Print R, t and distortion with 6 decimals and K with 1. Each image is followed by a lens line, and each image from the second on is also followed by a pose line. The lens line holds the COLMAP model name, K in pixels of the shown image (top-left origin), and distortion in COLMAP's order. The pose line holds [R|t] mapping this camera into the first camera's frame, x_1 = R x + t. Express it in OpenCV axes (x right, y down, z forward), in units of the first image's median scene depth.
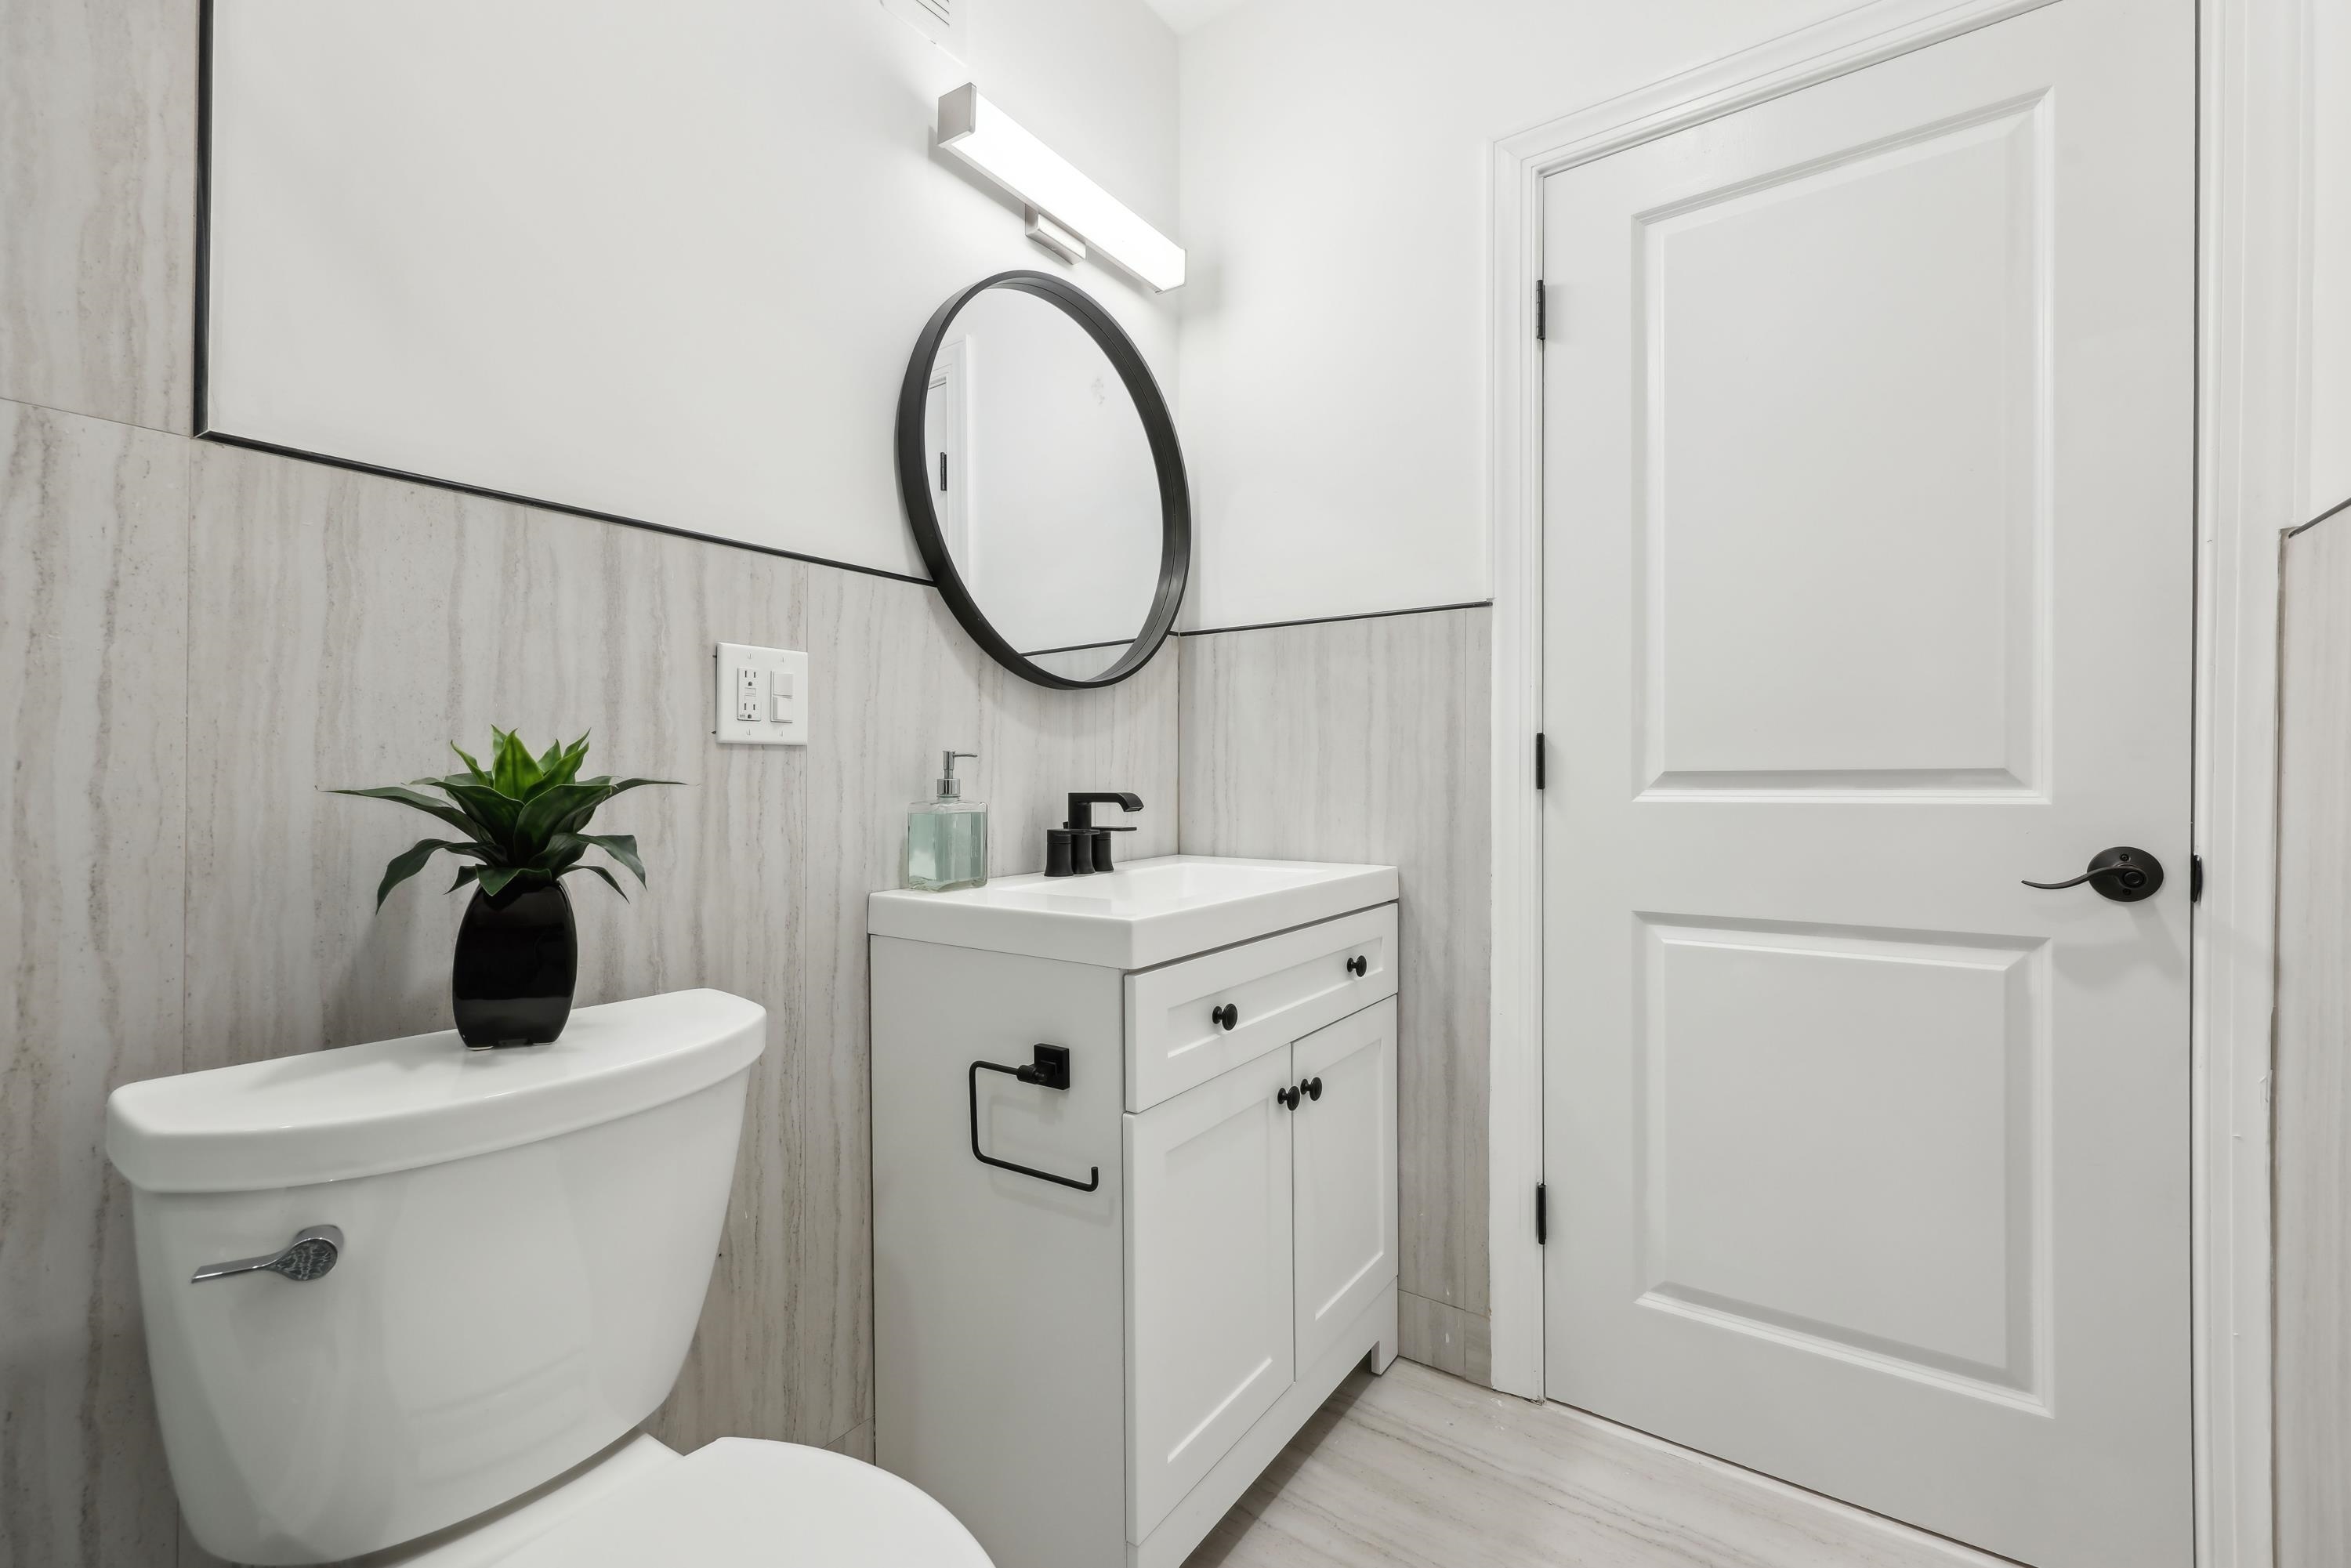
lens RADIAL K [[987.4, 0, 1203.4], [0, 987.4, 777.9], [0, 0, 1]] dist [0.010641, 0.000366]
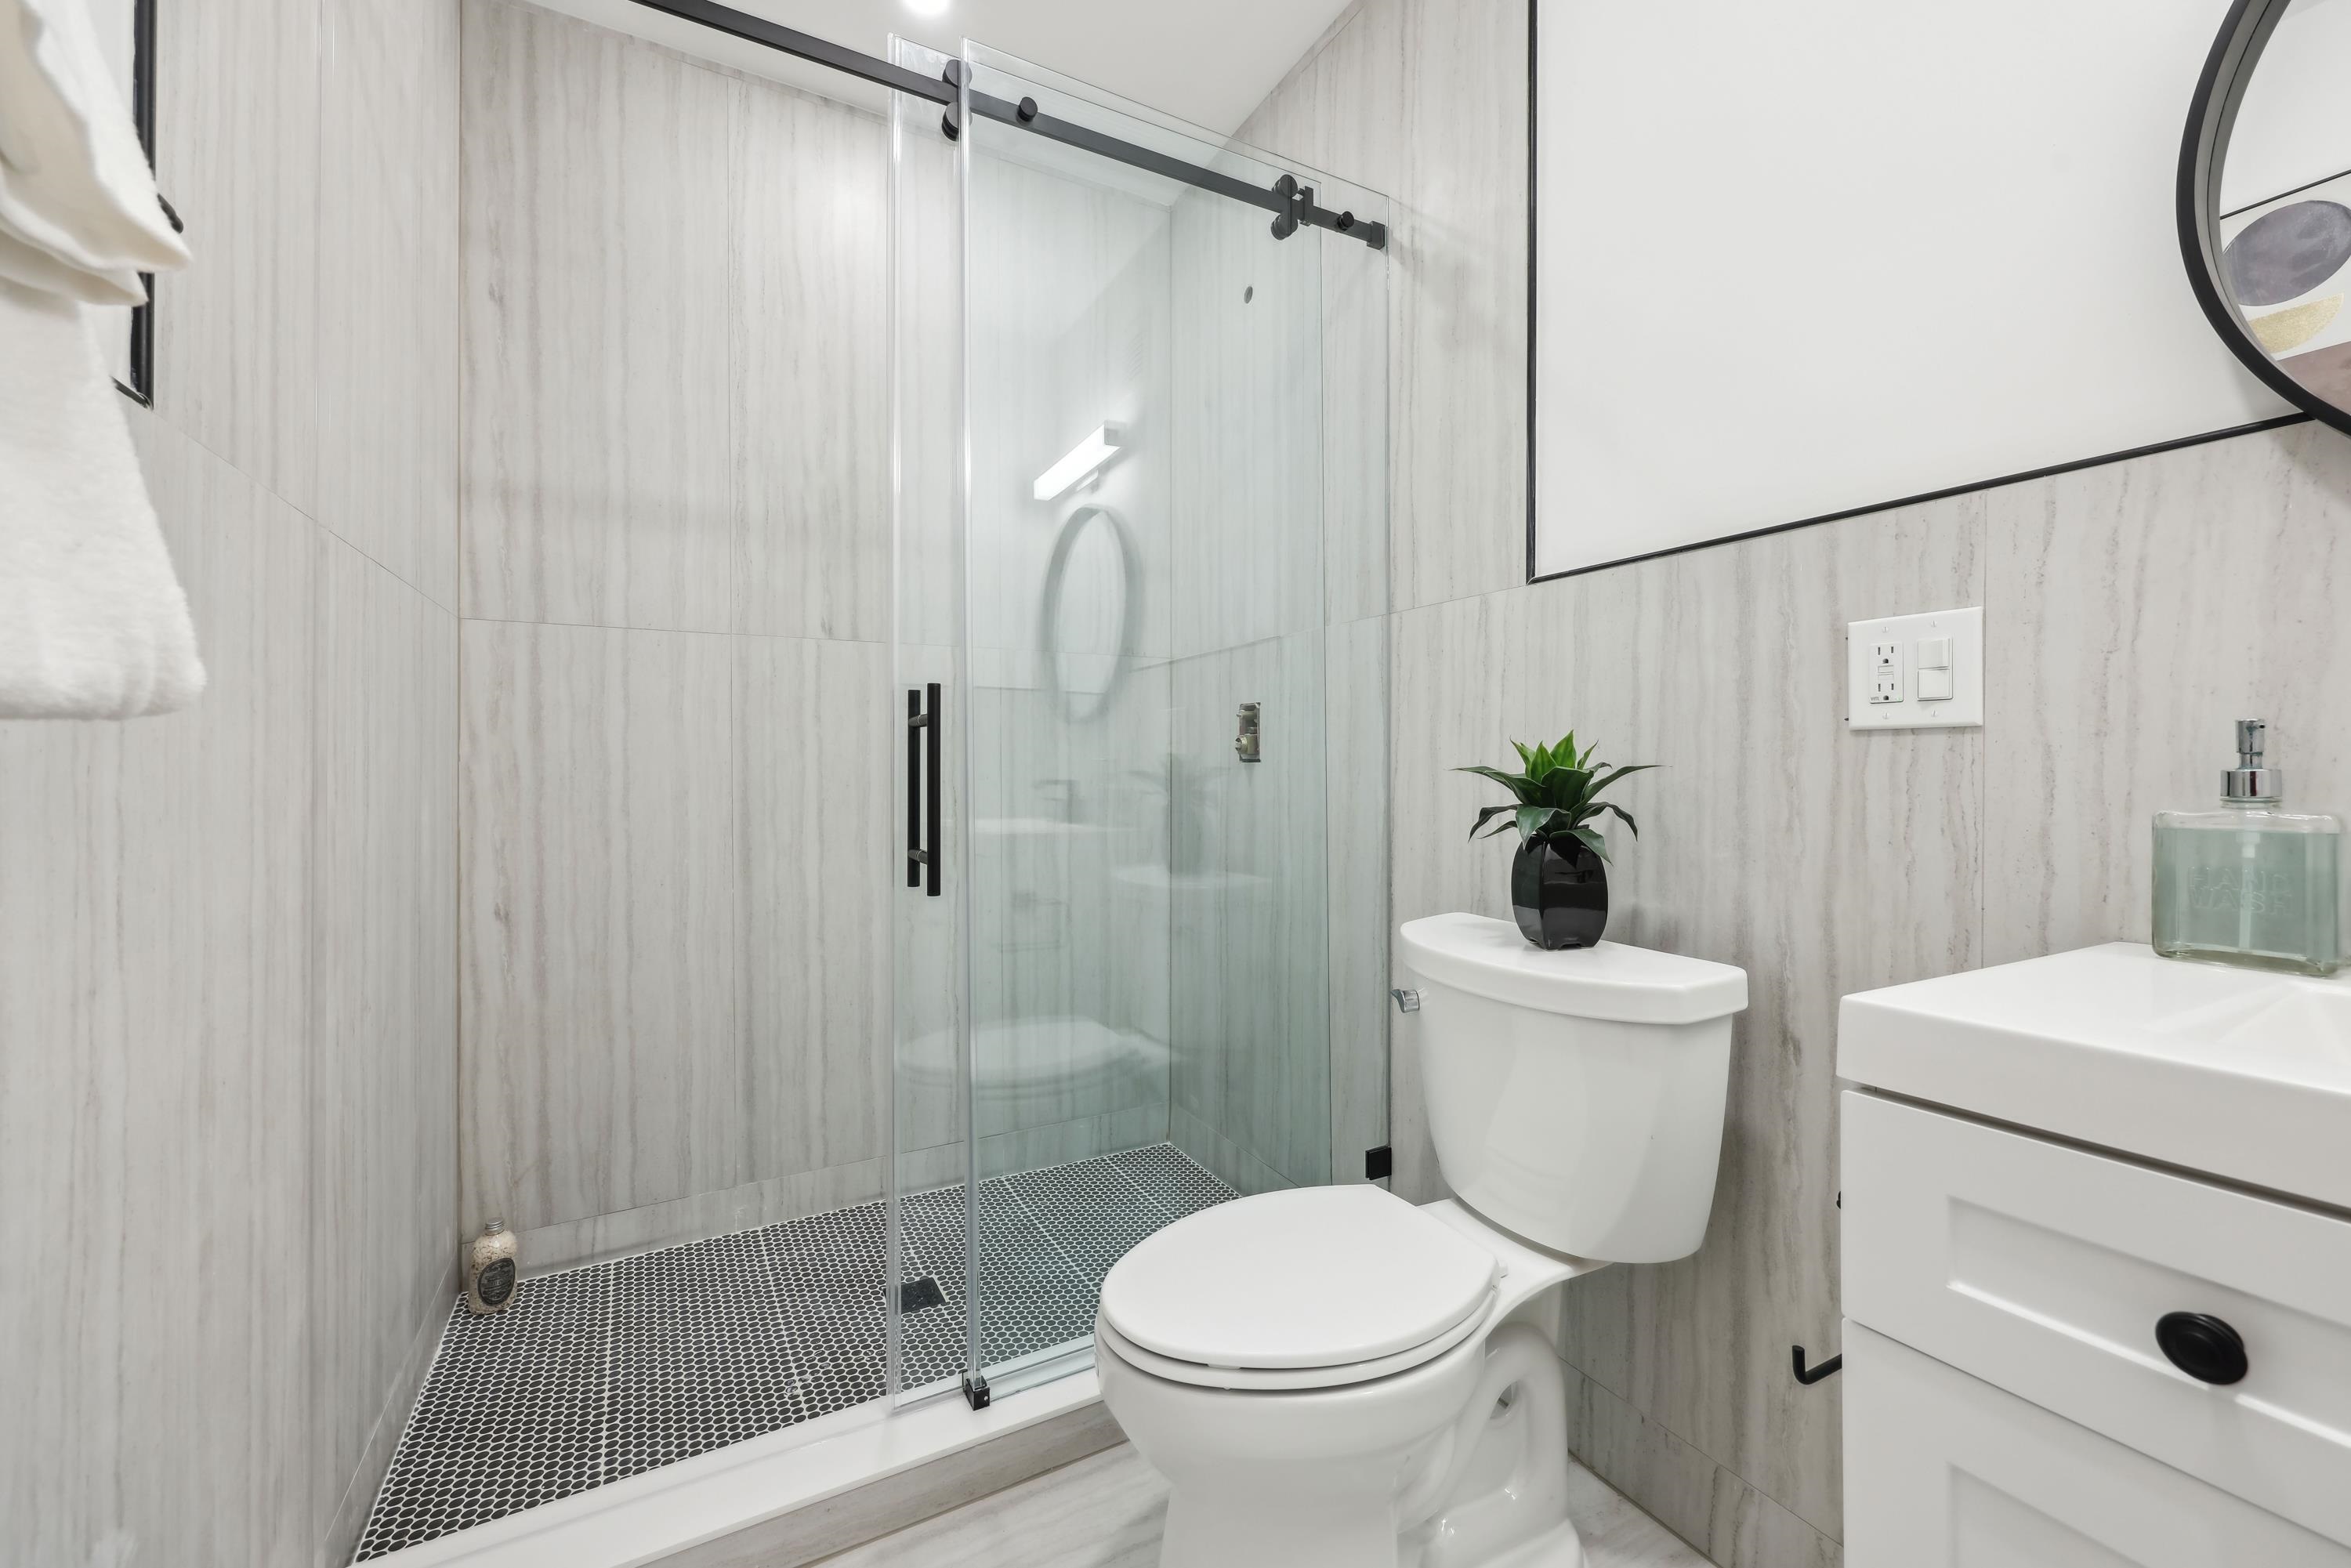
lens RADIAL K [[987.4, 0, 1203.4], [0, 987.4, 777.9], [0, 0, 1]] dist [0.010641, 0.000366]
pose [[-0.445798, 0.007106, -0.895106, 0.610533], [-0.003815, 0.999944, 0.009838, 0.002942], [0.895126, 0.007801, -0.445746, 0.854452]]
